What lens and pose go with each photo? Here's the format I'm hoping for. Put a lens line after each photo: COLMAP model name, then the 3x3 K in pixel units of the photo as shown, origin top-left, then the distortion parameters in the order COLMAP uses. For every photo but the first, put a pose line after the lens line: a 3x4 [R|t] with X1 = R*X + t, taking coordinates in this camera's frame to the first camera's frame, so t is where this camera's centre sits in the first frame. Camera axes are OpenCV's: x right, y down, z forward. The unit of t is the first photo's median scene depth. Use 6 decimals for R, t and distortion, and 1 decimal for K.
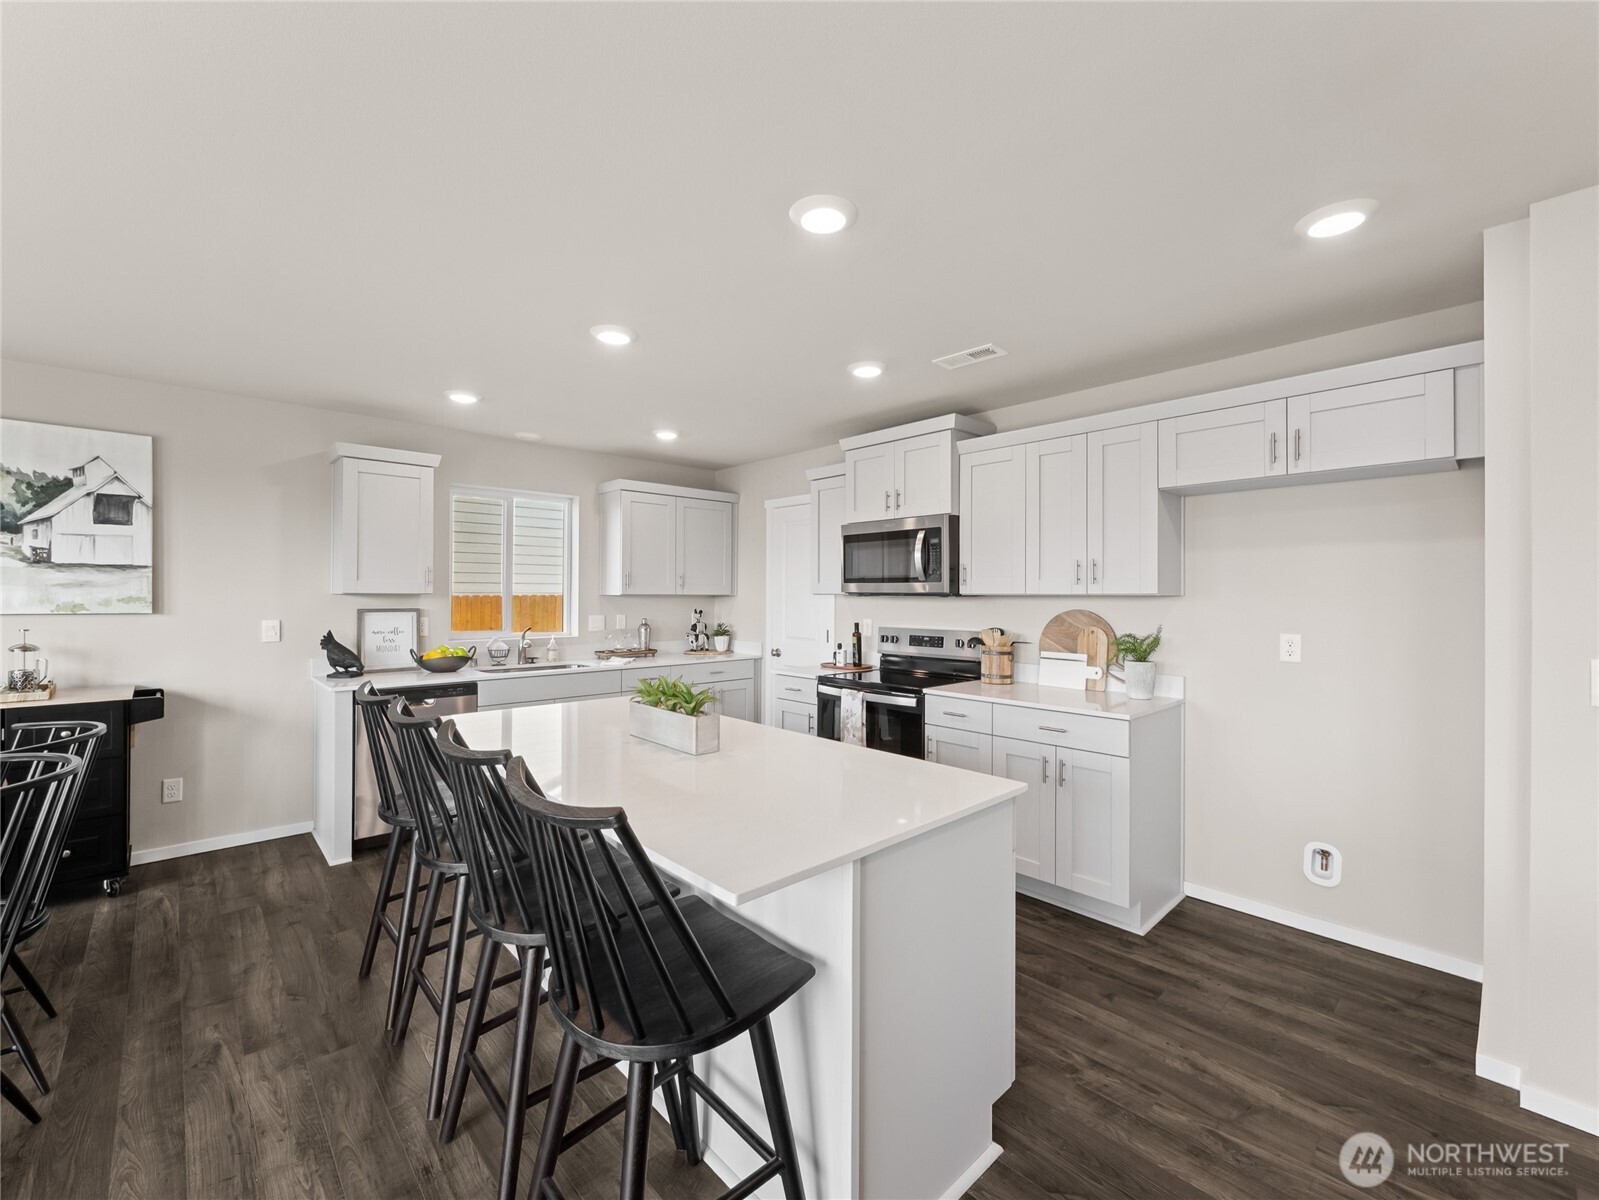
lens RADIAL K [[674.8, 0, 803.7], [0, 674.8, 590.6], [0, 0, 1]] dist [-0.005358, -0.000368]
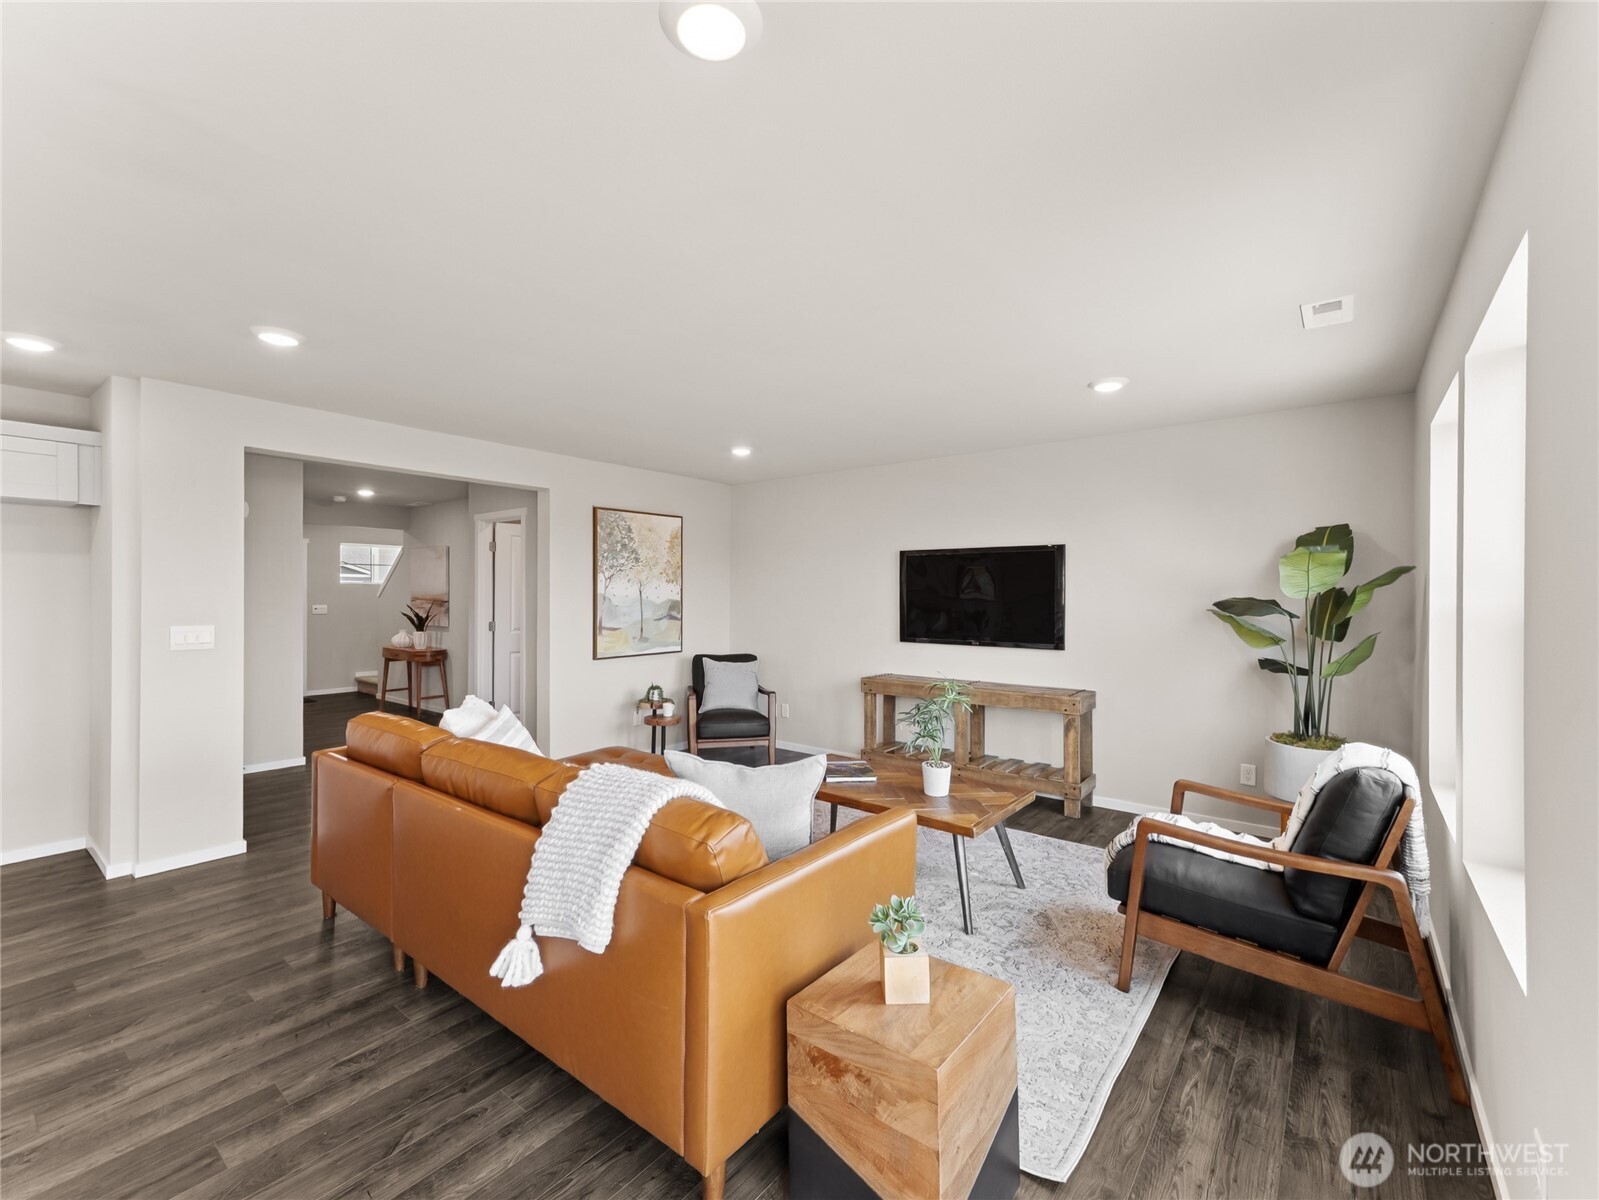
lens RADIAL K [[669.5, 0, 799.5], [0, 669.5, 600.0], [0, 0, 1]] dist [0.015290, 0.000068]
pose [[-0.149180, -0.011741, 0.988740, -0.521235], [-0.008336, 0.999909, 0.010616, -0.004825], [-0.988775, -0.006659, -0.149265, -0.253843]]
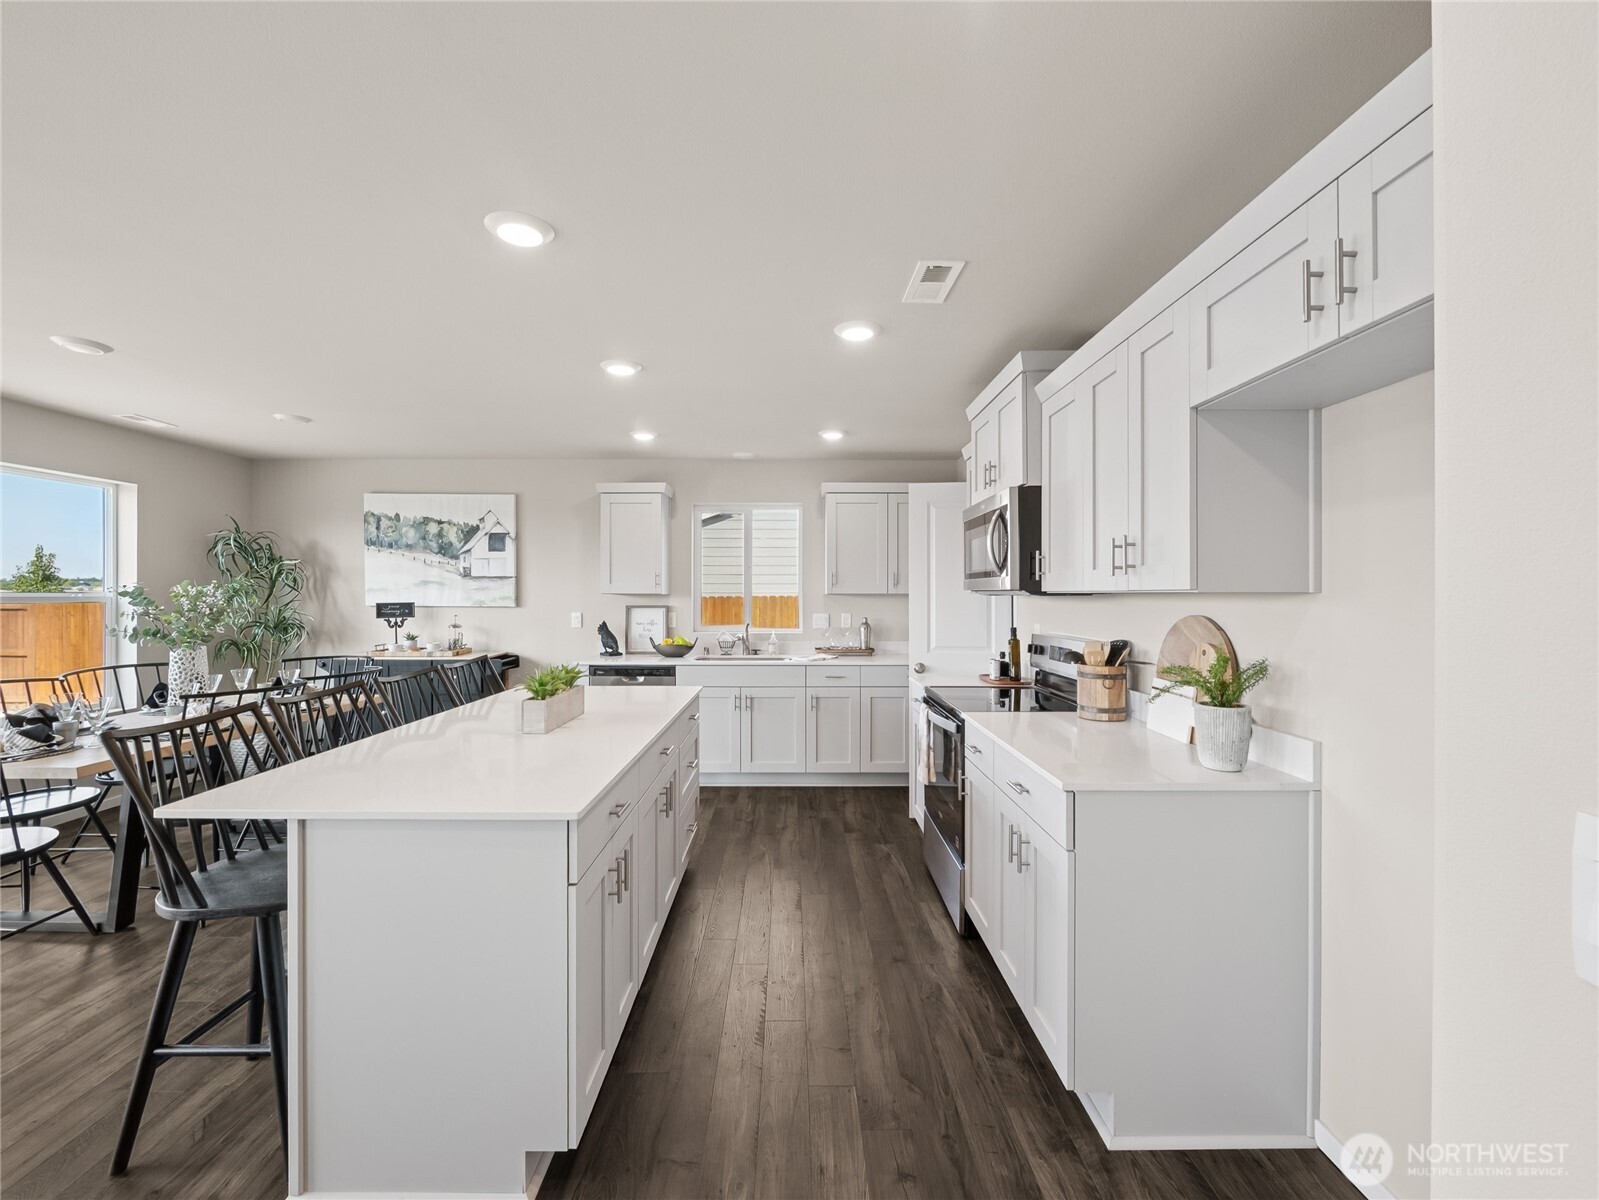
lens RADIAL K [[678.7, 0, 804.3], [0, 678.7, 588.7], [0, 0, 1]] dist [-0.022232, -0.000017]
pose [[0.729229, -0.008744, -0.684213, 0.554459], [0.006549, 0.999962, -0.005800, 0.004899], [0.684238, -0.000251, 0.729259, 0.284966]]
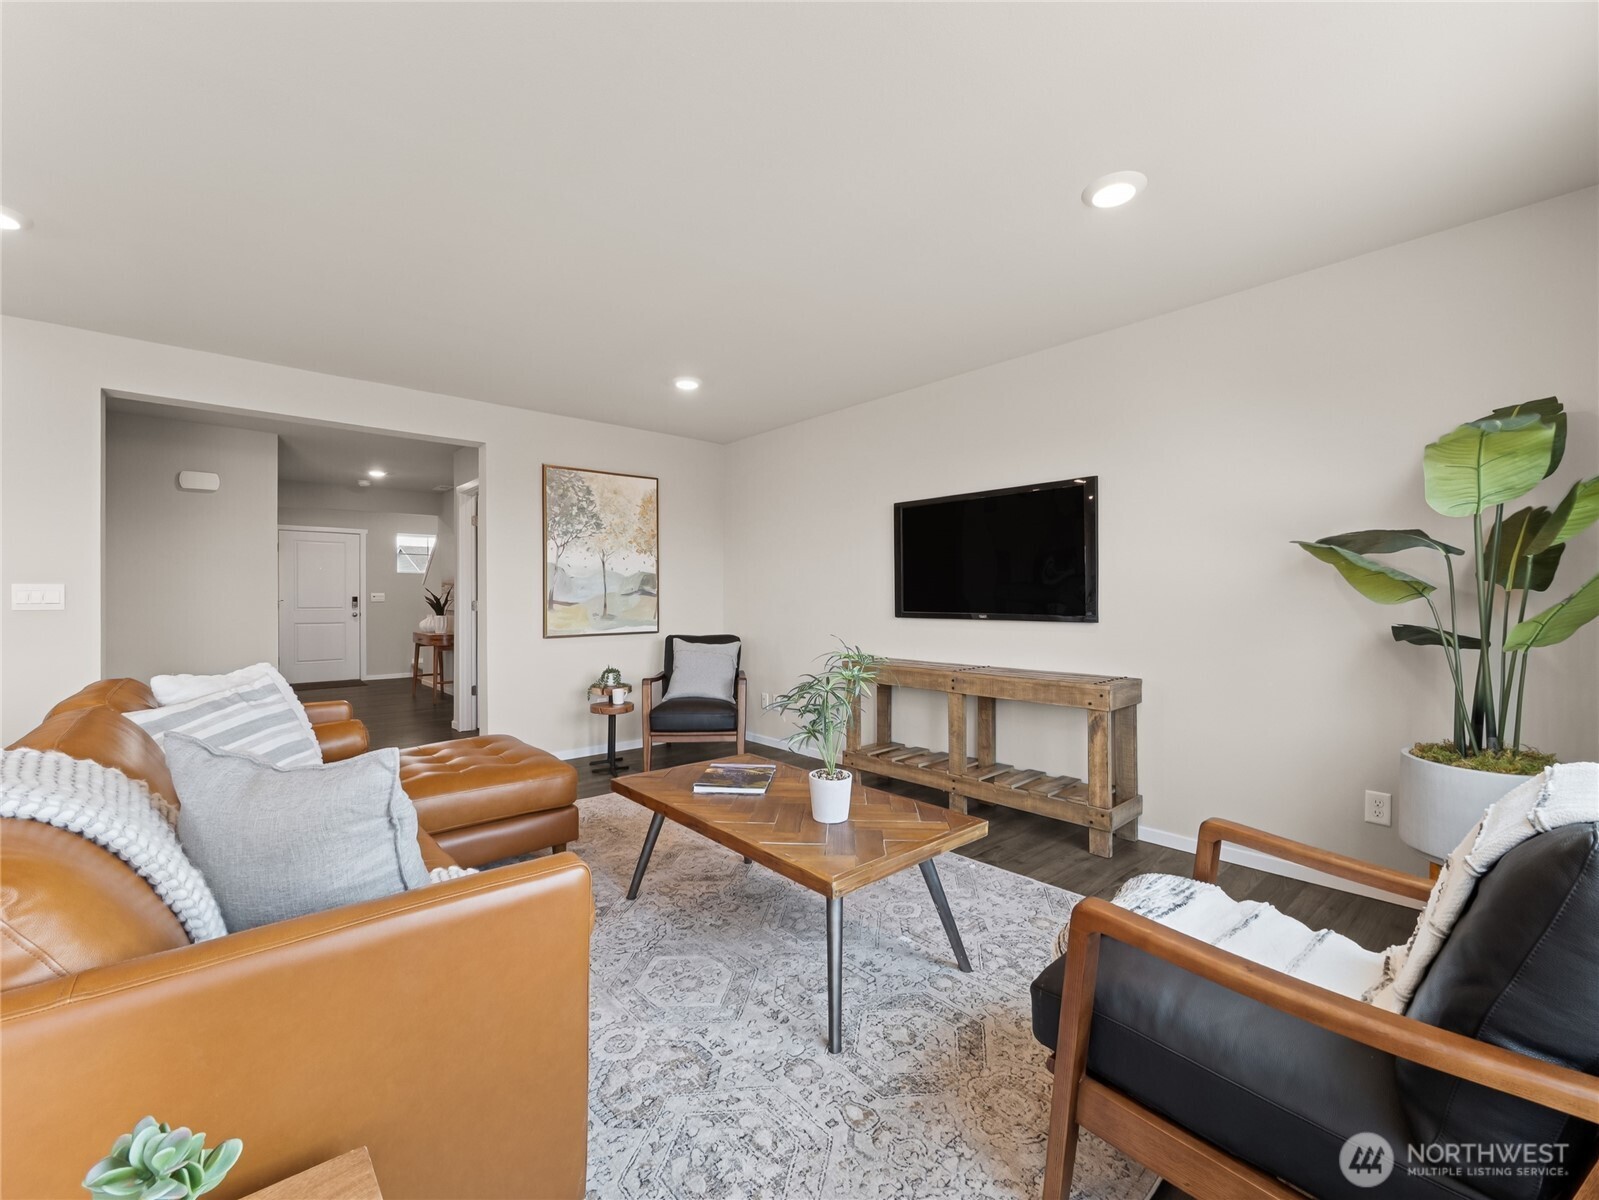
lens RADIAL K [[645.7, 0, 802.7], [0, 645.7, 603.4], [0, 0, 1]] dist [-0.001922, -0.000193]
pose [[0.031197, -0.008572, 0.999476, -0.231978], [-0.001143, 0.999962, 0.008611, 0.067732], [-0.999513, -0.001411, 0.031186, -0.569232]]
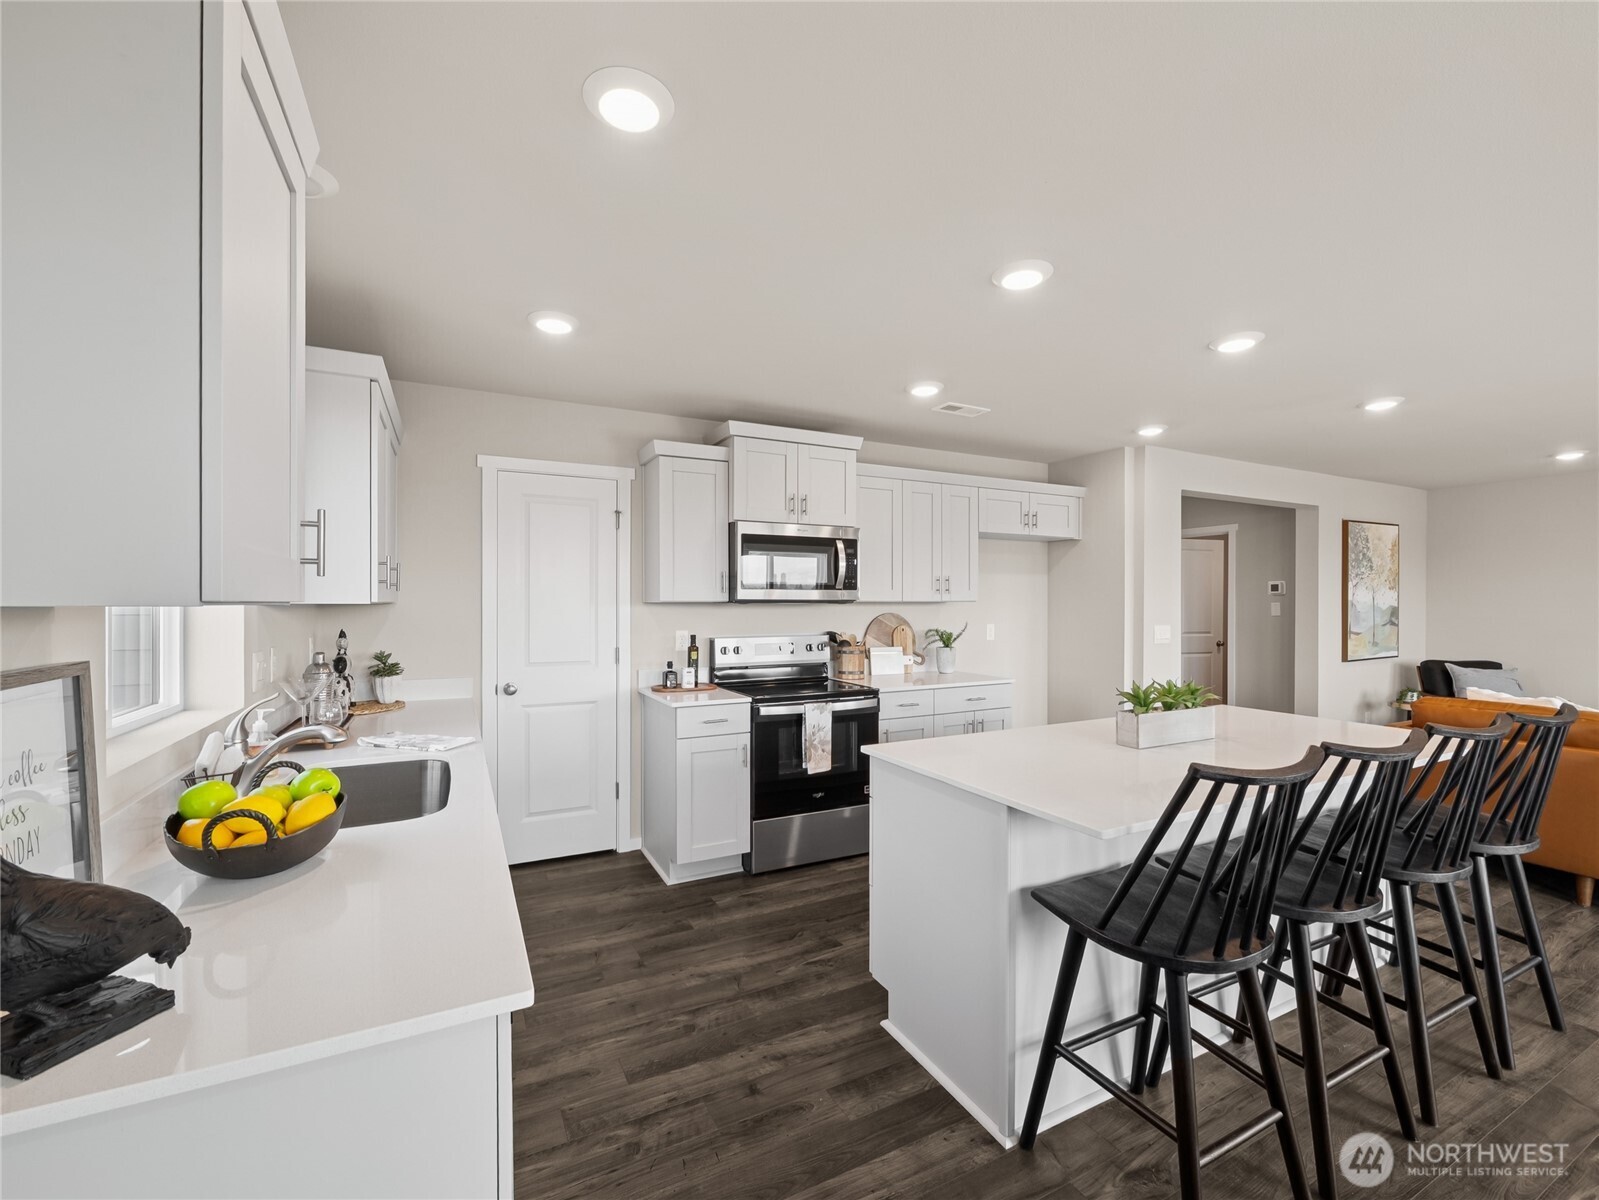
lens RADIAL K [[662.8, 0, 775.7], [0, 662.8, 607.7], [0, 0, 1]] dist [-0.047880, -0.000081]
pose [[0.306033, -0.013000, 0.951932, -0.845296], [-0.003004, 0.999889, 0.014620, -0.000091], [-0.952016, -0.007334, 0.305960, 0.794256]]
